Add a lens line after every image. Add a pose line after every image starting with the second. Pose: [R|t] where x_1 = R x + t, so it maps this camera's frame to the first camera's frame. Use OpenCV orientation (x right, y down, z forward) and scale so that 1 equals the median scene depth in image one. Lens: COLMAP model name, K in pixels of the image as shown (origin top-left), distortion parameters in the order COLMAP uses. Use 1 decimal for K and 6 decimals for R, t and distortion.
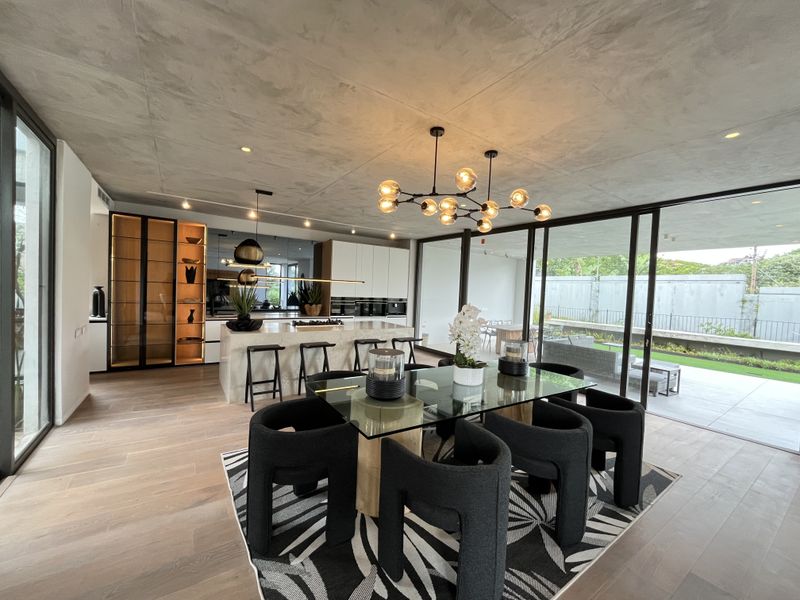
lens RADIAL K [[326.5, 0, 400.3], [0, 326.5, 300.2], [0, 0, 1]] dist [-0.003172, 0.000496]
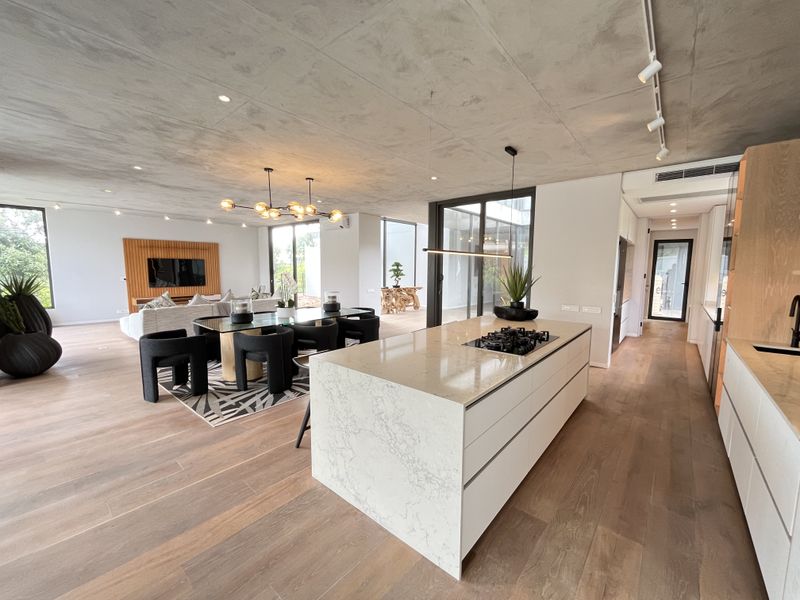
lens RADIAL K [[326.5, 0, 400.8], [0, 326.5, 300.0], [0, 0, 1]] dist [-0.003172, 0.000496]
pose [[-0.964120, -0.021600, -0.264586, 0.051448], [-0.055073, 0.991275, 0.119755, -0.046410], [0.259690, 0.130030, -0.956898, 1.749982]]
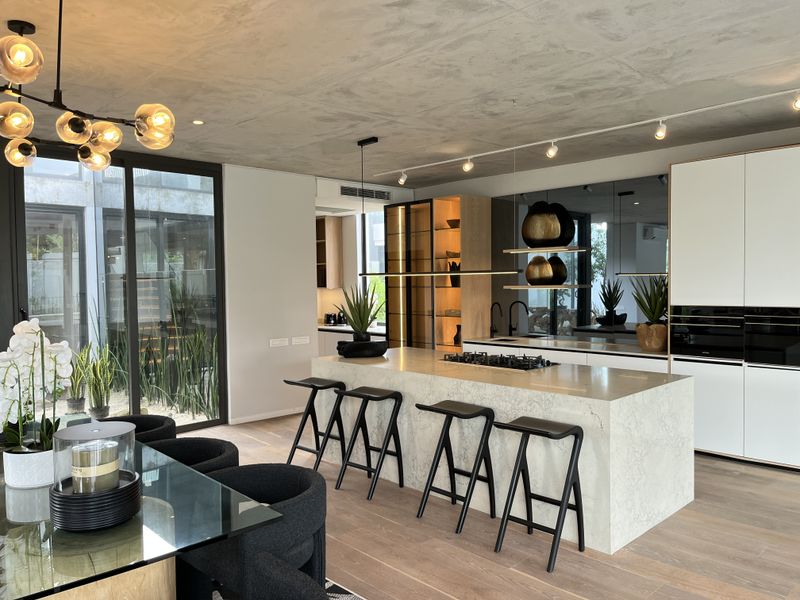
lens RADIAL K [[604.5, 0, 399.6], [0, 604.5, 296.1], [0, 0, 1]] dist [-0.001602, -0.018798]
pose [[0.165476, -0.016914, -0.986069, 0.746397], [-0.011033, 0.999759, -0.019001, -0.008223], [0.986152, 0.014023, 0.165249, 0.871371]]
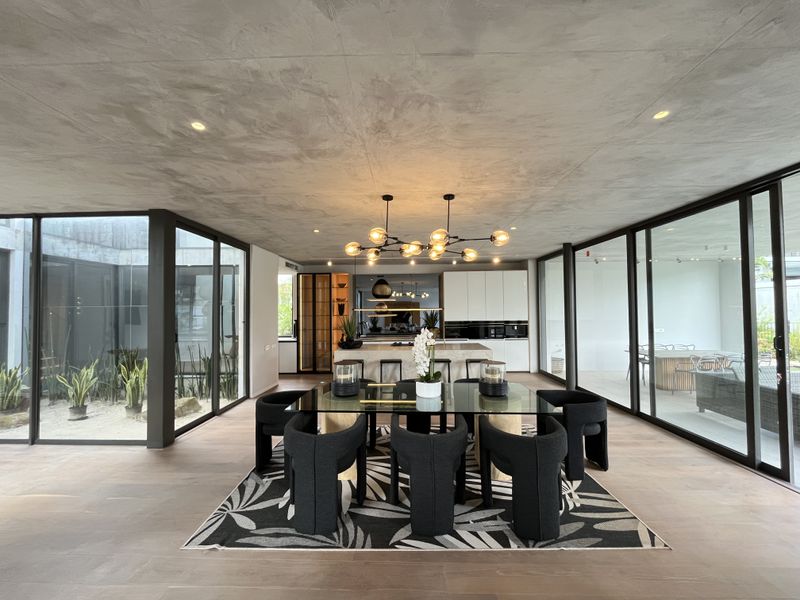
lens RADIAL K [[326.5, 0, 398.9], [0, 326.5, 299.8], [0, 0, 1]] dist [-0.003172, 0.000496]
pose [[0.808814, -0.067466, -0.584181, 0.517194], [0.025408, 0.996479, -0.079903, 0.001450], [0.587515, 0.049784, 0.807680, -0.012888]]
